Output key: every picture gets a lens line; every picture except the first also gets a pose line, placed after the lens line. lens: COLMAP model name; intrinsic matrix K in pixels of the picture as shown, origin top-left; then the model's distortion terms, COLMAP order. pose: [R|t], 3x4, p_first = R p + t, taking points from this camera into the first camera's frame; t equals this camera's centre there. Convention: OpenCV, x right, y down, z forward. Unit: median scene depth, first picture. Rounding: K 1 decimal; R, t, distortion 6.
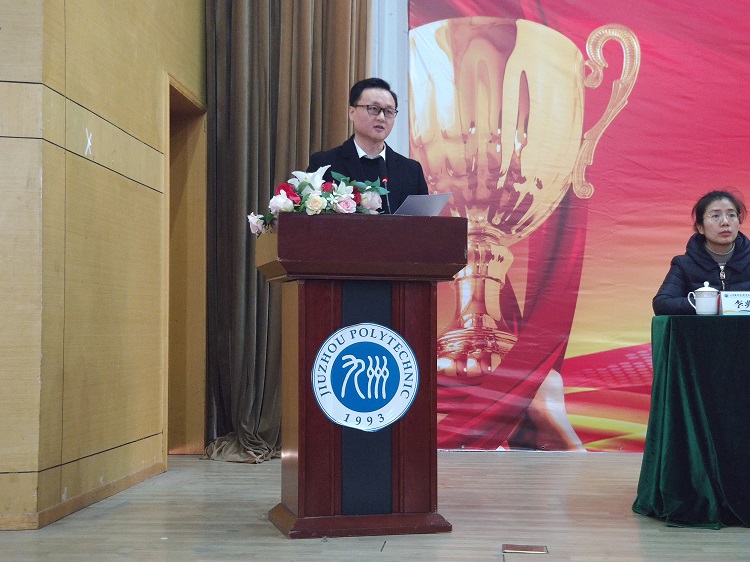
lens RADIAL K [[1182.7, 0, 377.3], [0, 1182.7, 283.3], [0, 0, 1]] dist [0.055856, 0.000000]
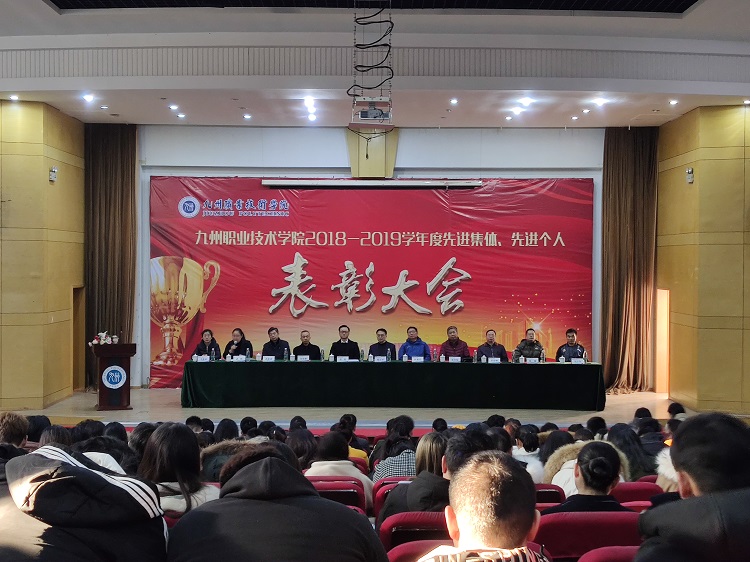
lens RADIAL K [[1030.1, 0, 376.0], [0, 1030.1, 279.2], [0, 0, 1]] dist [0.048949, 0.000000]
pose [[0.995271, 0.006728, 0.096905, 0.373637], [-0.012021, 0.998461, 0.054140, -0.325649], [-0.096391, -0.055049, 0.993820, -1.892806]]
